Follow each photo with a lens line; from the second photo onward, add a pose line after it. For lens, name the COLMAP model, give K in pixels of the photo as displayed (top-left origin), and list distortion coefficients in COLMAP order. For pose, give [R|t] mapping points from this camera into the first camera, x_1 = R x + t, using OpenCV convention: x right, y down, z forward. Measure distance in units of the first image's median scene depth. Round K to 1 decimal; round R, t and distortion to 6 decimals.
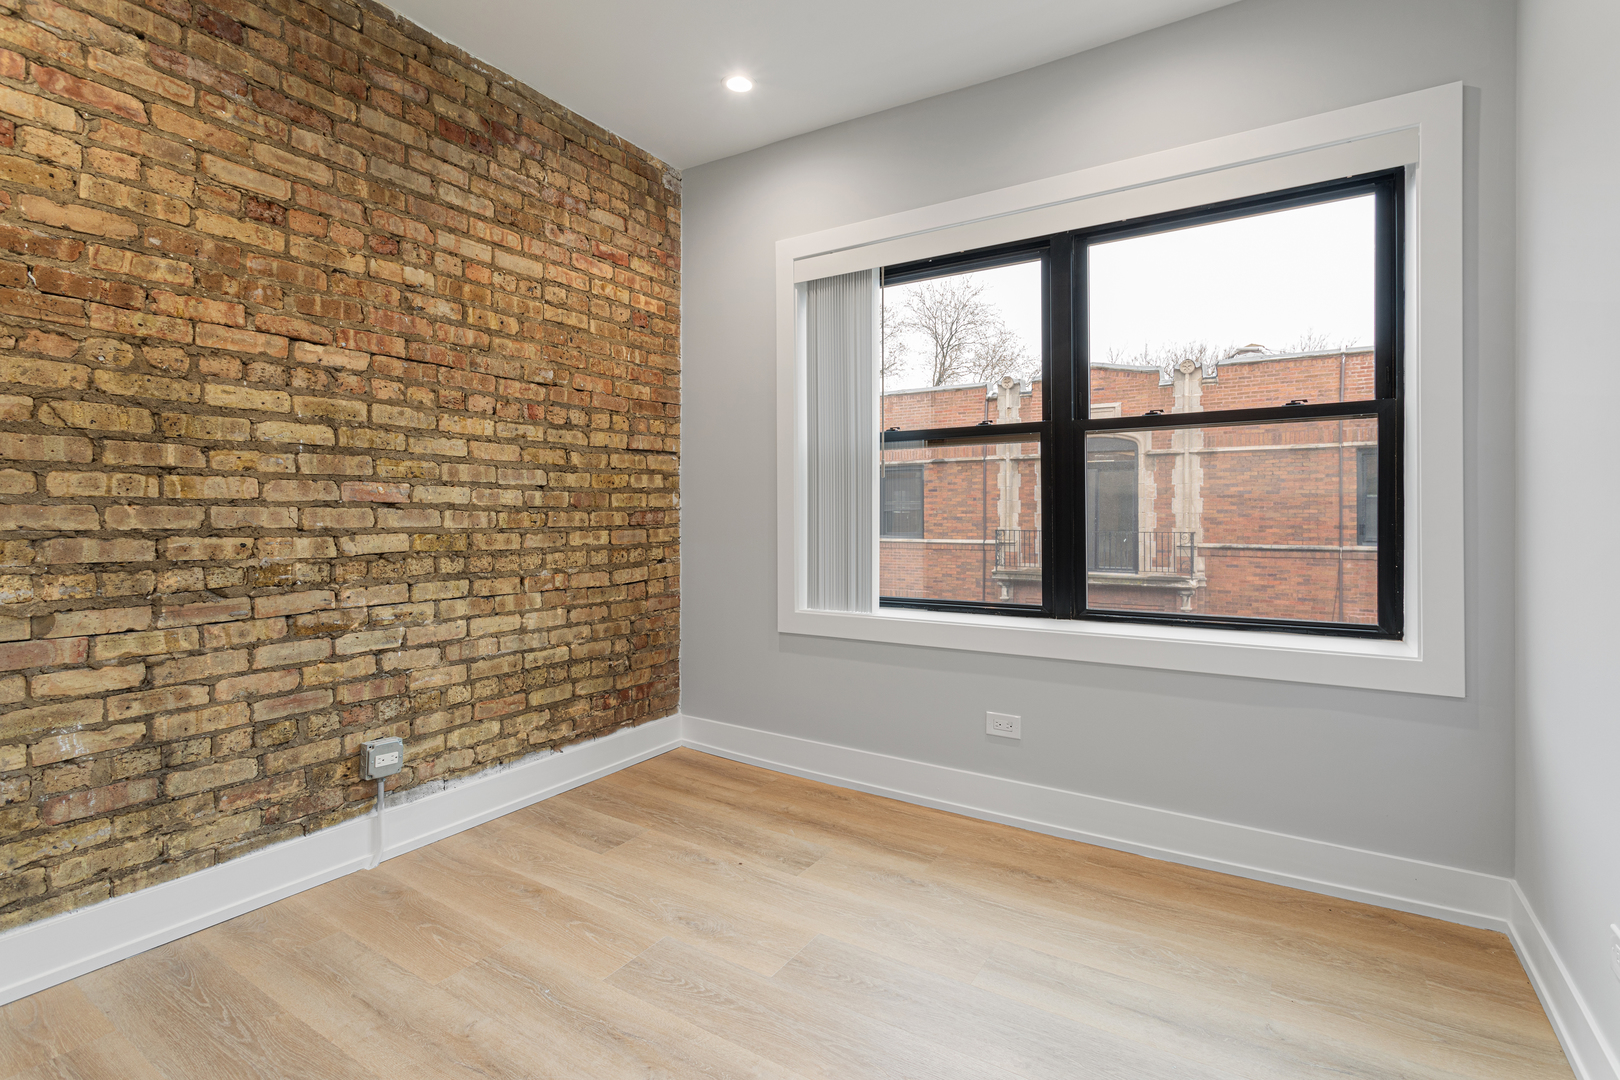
lens RADIAL K [[777.0, 0, 812.0], [0, 777.0, 531.3], [0, 0, 1]] dist [0.001050, 0.000628]
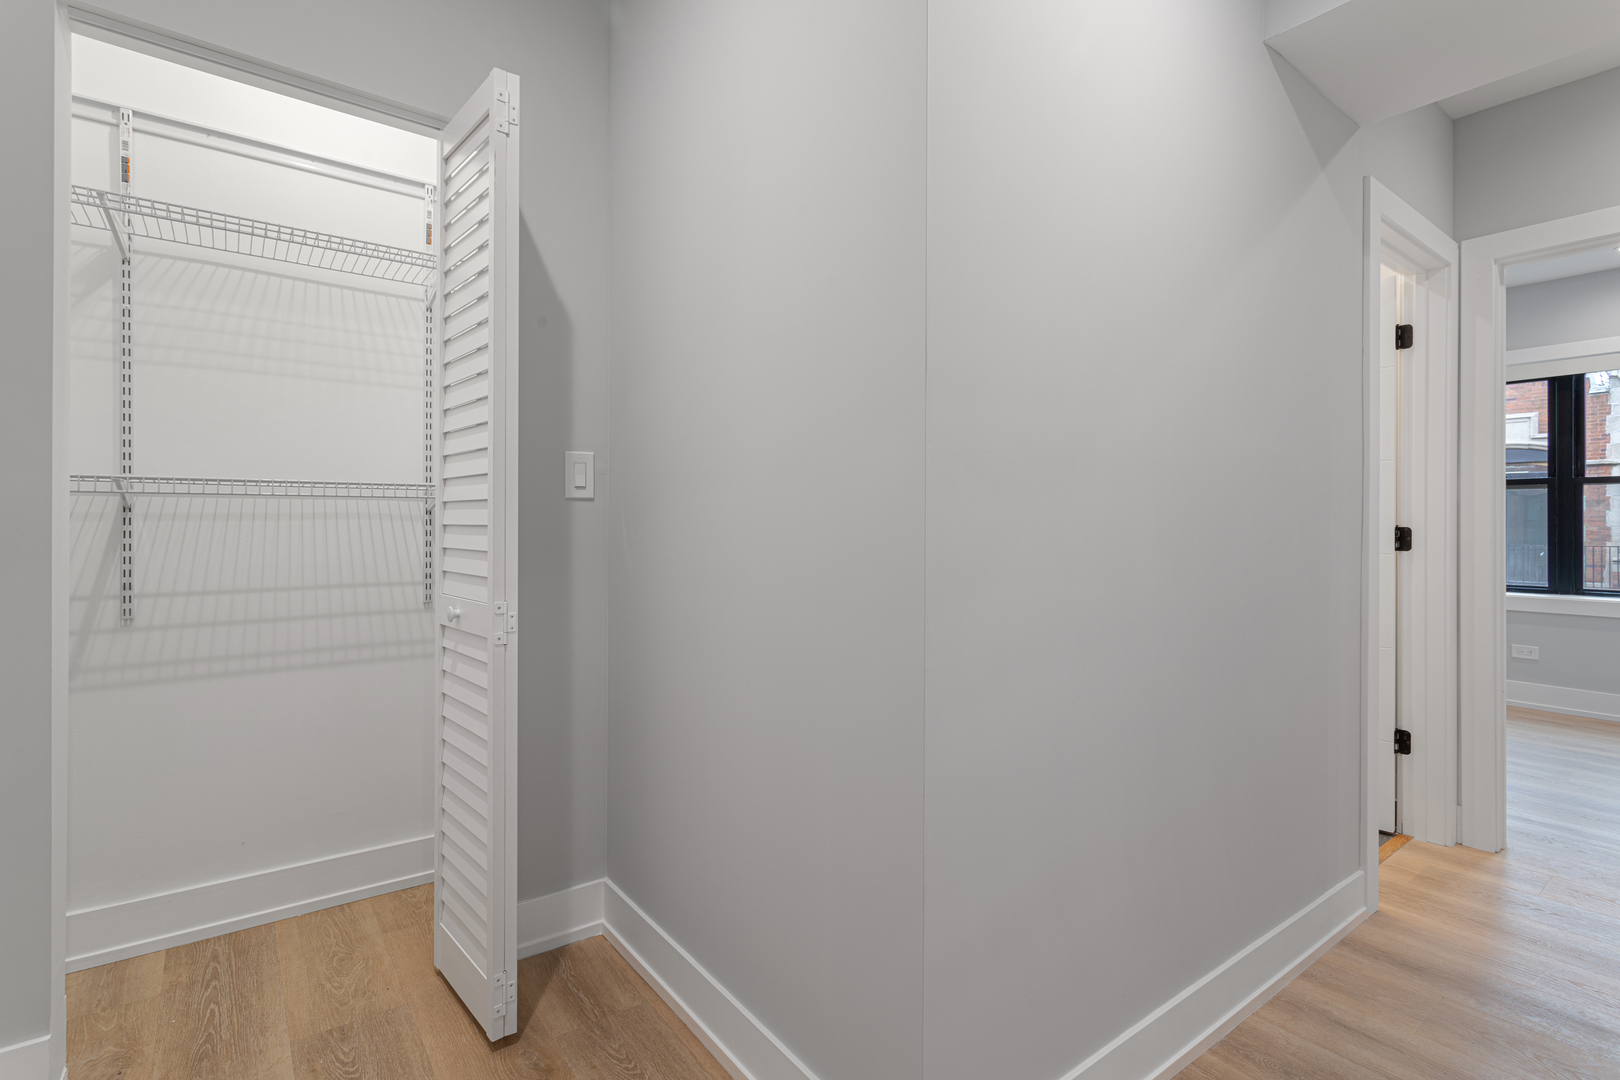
lens RADIAL K [[777.0, 0, 805.5], [0, 777.0, 534.7], [0, 0, 1]] dist [0.001050, 0.000628]
pose [[0.939254, 0.012516, -0.342996, -0.140022], [-0.013632, 0.999907, -0.000843, 0.001212], [0.342953, 0.005467, 0.939337, -0.249736]]
